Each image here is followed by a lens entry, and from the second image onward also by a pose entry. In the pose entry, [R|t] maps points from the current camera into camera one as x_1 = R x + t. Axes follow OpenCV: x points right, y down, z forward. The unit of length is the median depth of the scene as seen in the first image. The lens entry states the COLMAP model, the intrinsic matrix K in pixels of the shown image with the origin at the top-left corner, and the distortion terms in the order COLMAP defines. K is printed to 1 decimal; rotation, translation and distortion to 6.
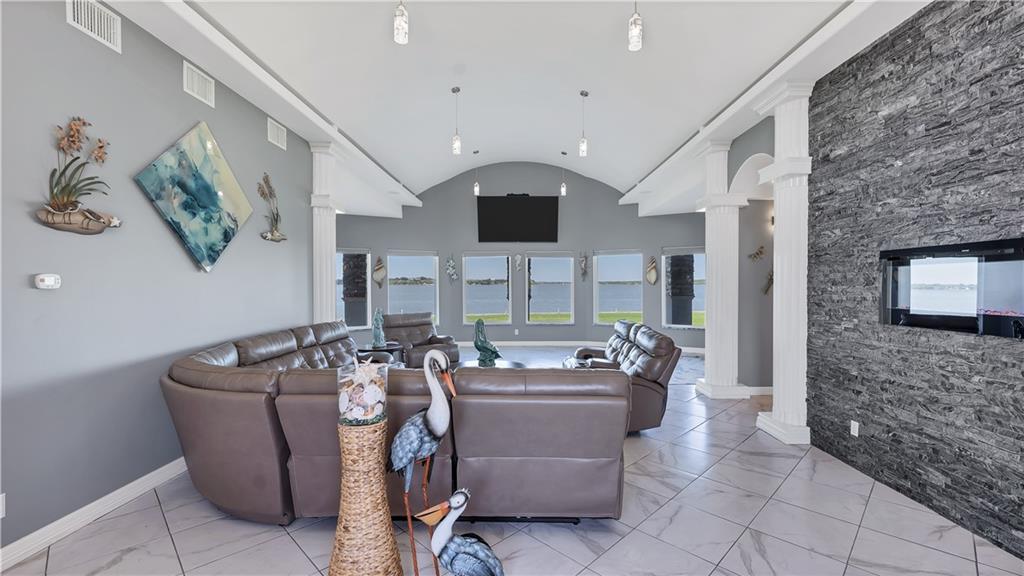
lens RADIAL K [[435.0, 0, 517.3], [0, 435.0, 289.0], [0, 0, 1]] dist [0.003160, 0.000309]
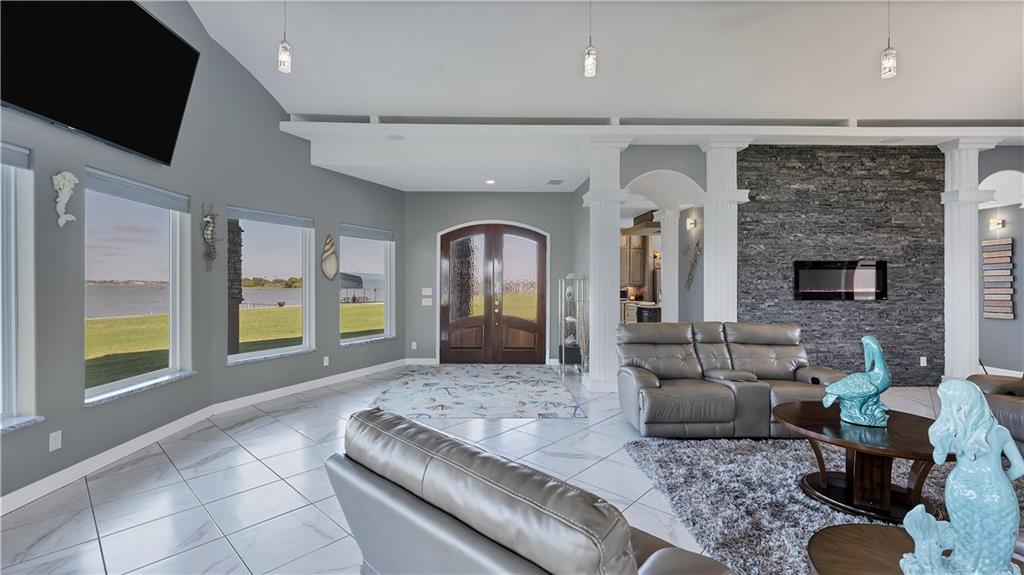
lens RADIAL K [[432.6, 0, 491.3], [0, 432.6, 284.2], [0, 0, 1]] dist [0.002366, 0.000182]
pose [[-0.031594, 0.003101, 0.999496, -0.898892], [0.010708, 0.999939, -0.002764, 0.002256], [-0.999443, 0.010615, -0.031625, 2.207623]]
